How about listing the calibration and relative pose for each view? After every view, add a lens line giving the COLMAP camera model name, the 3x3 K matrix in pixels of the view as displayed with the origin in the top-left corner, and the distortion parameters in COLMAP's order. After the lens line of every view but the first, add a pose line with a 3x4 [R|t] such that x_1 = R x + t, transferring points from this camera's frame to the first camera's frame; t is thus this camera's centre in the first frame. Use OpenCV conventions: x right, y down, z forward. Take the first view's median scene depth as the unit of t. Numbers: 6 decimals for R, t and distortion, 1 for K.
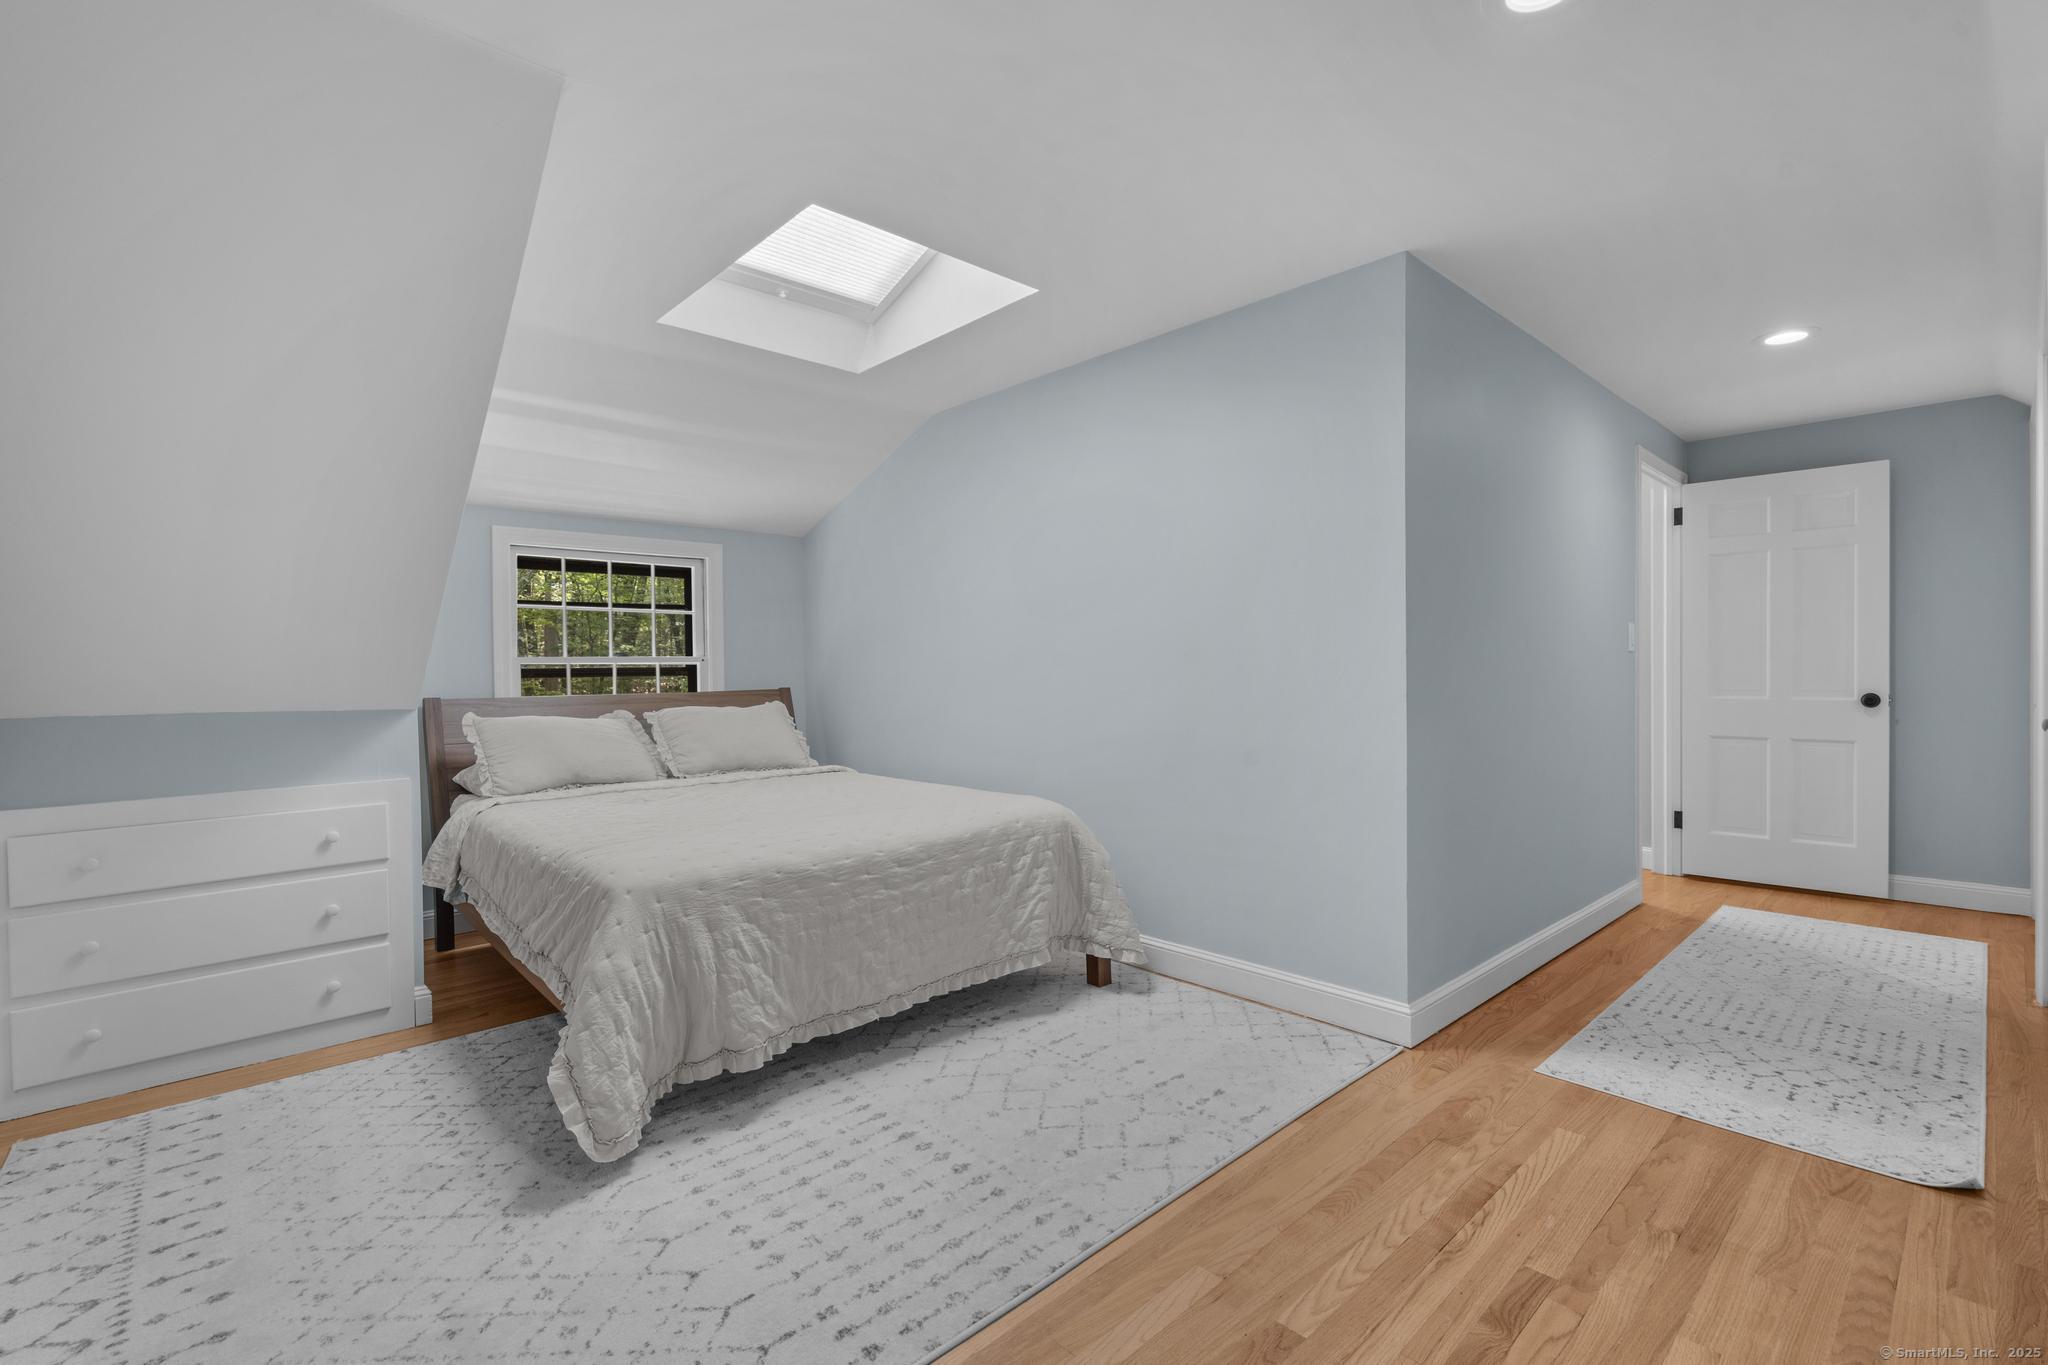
lens RADIAL K [[915.3, 0, 1019.8], [0, 915.3, 683.5], [0, 0, 1]] dist [-0.005430, 0.002836]
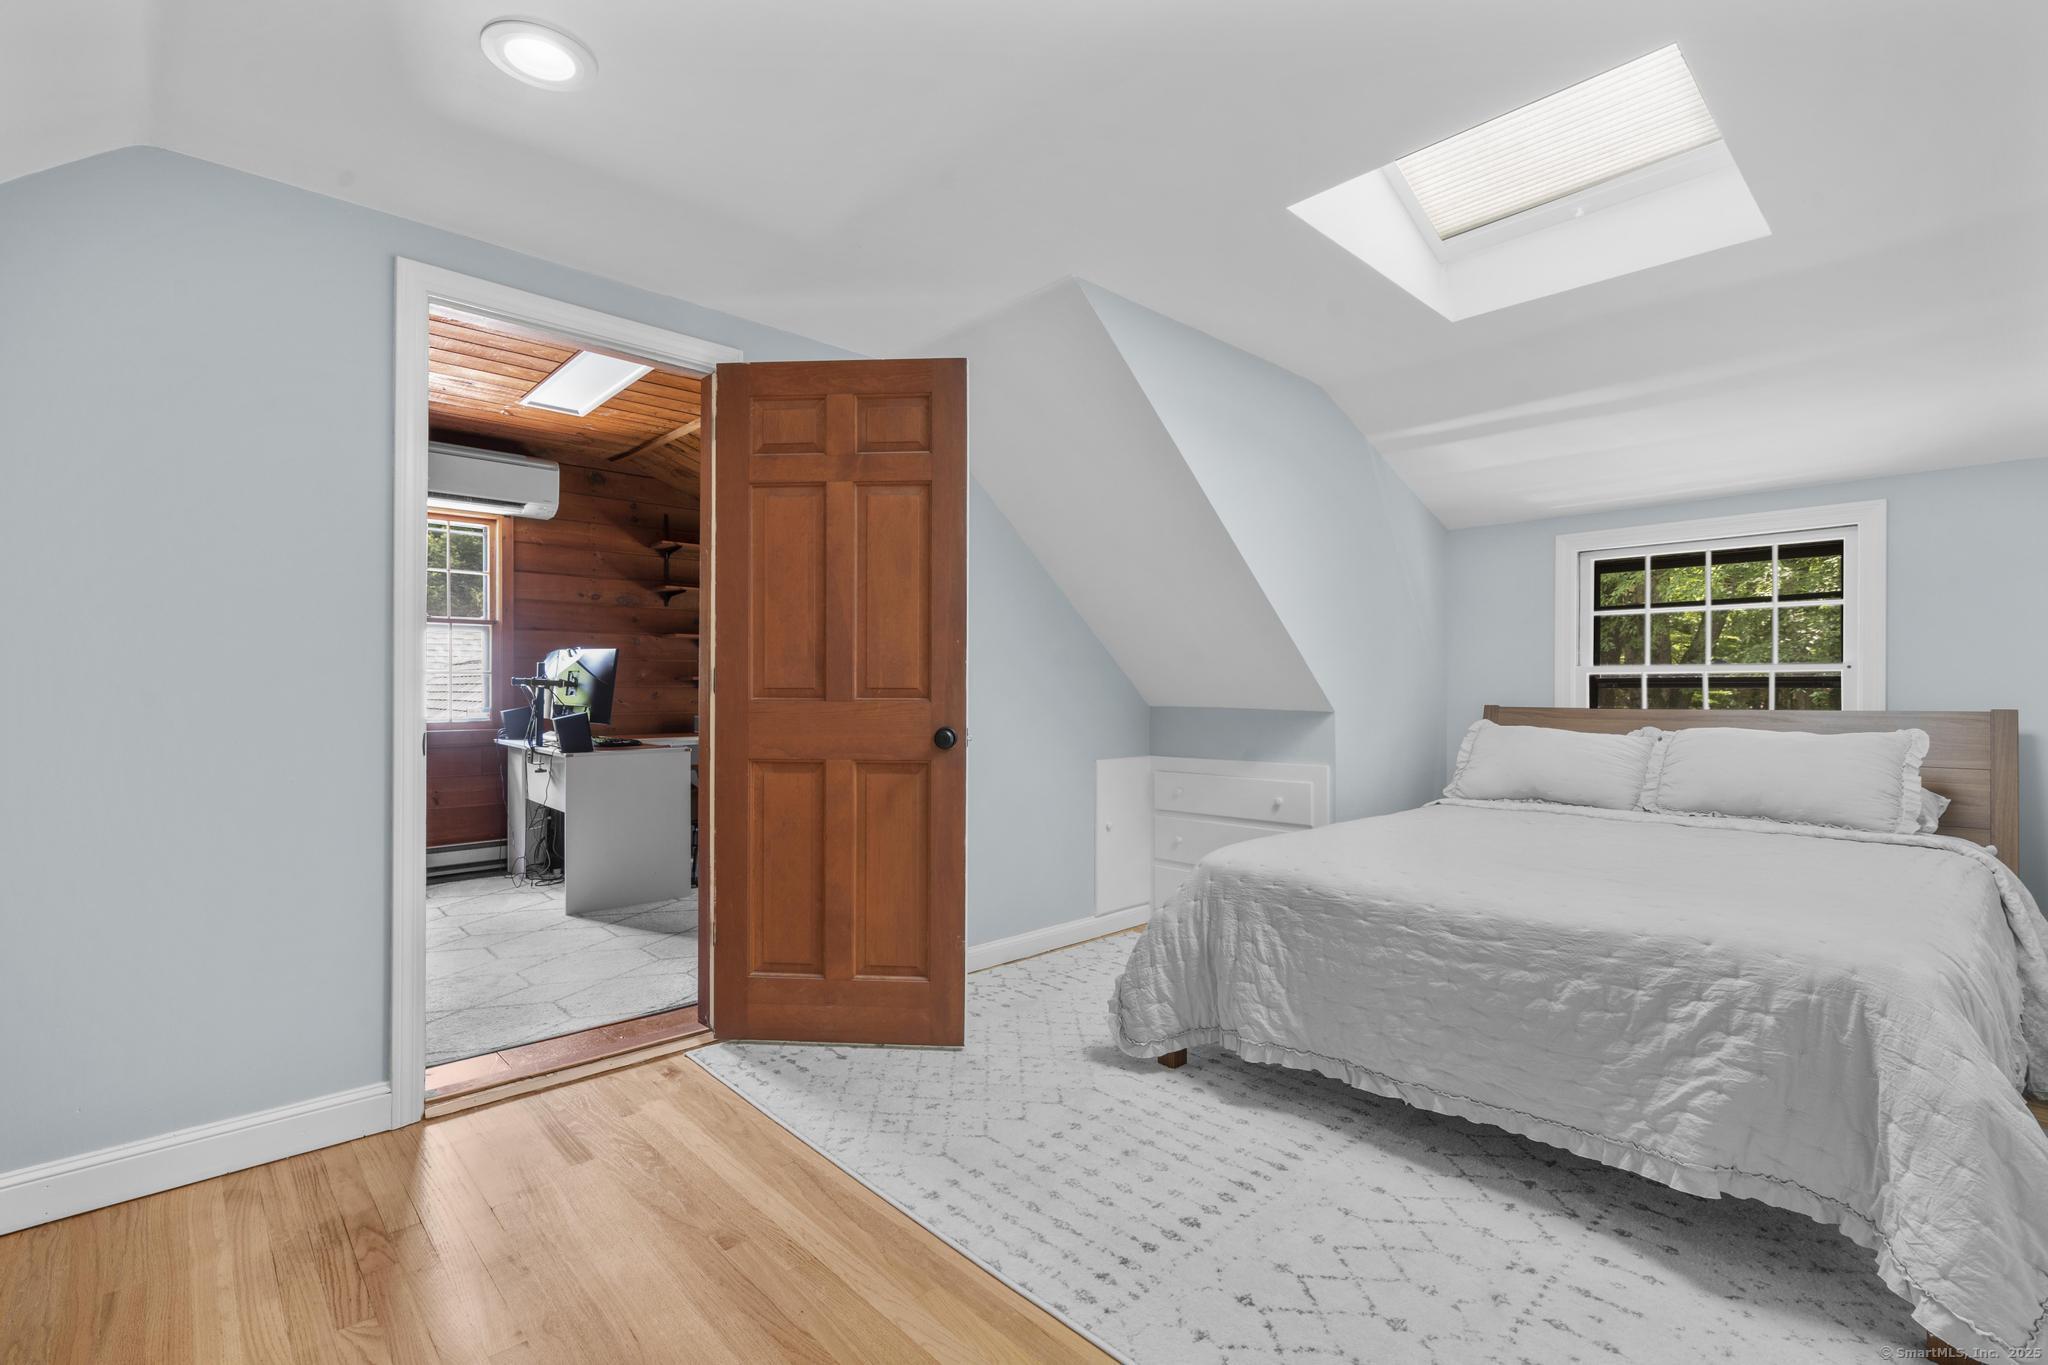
lens RADIAL K [[915.3, 0, 1015.3], [0, 915.3, 678.0], [0, 0, 1]] dist [-0.005430, 0.002836]
pose [[0.009143, 0.002724, -0.999954, 0.642988], [-0.013206, 0.999909, 0.002603, -0.017367], [0.999871, 0.013182, 0.009178, 0.601734]]
